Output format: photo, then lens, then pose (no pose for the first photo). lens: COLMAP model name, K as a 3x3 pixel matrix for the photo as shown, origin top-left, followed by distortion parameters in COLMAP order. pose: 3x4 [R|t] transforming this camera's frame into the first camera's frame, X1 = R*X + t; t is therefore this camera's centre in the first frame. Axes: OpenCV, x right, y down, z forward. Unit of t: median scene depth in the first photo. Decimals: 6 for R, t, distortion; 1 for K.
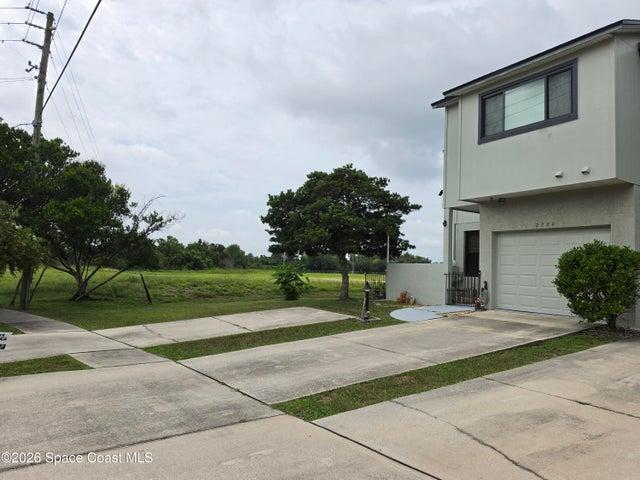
lens RADIAL K [[443.7, 0, 319.3], [0, 443.7, 240.1], [0, 0, 1]] dist [0.098834, -0.165004]
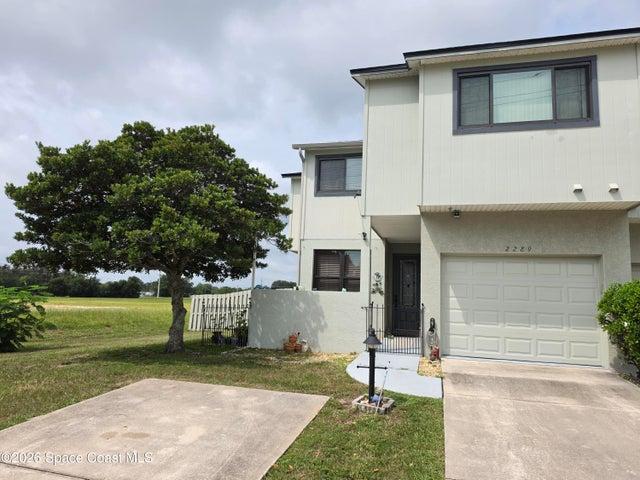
lens RADIAL K [[443.7, 0, 319.3], [0, 443.7, 240.1], [0, 0, 1]] dist [0.098834, -0.165004]
pose [[0.749992, 0.095767, 0.654477, -0.292509], [-0.065025, 0.995345, -0.071131, 0.029372], [-0.658243, 0.010790, 0.752728, 0.616719]]
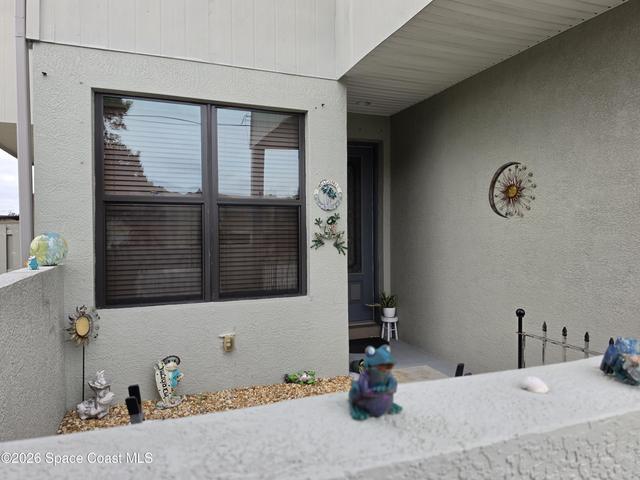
lens RADIAL K [[443.7, 0, 319.3], [0, 443.7, 240.1], [0, 0, 1]] dist [0.098834, -0.165004]
pose [[0.200647, -0.036324, 0.978990, 0.217415], [-0.048178, 0.997737, 0.046894, 0.051760], [-0.978478, -0.056575, 0.198443, 1.321447]]
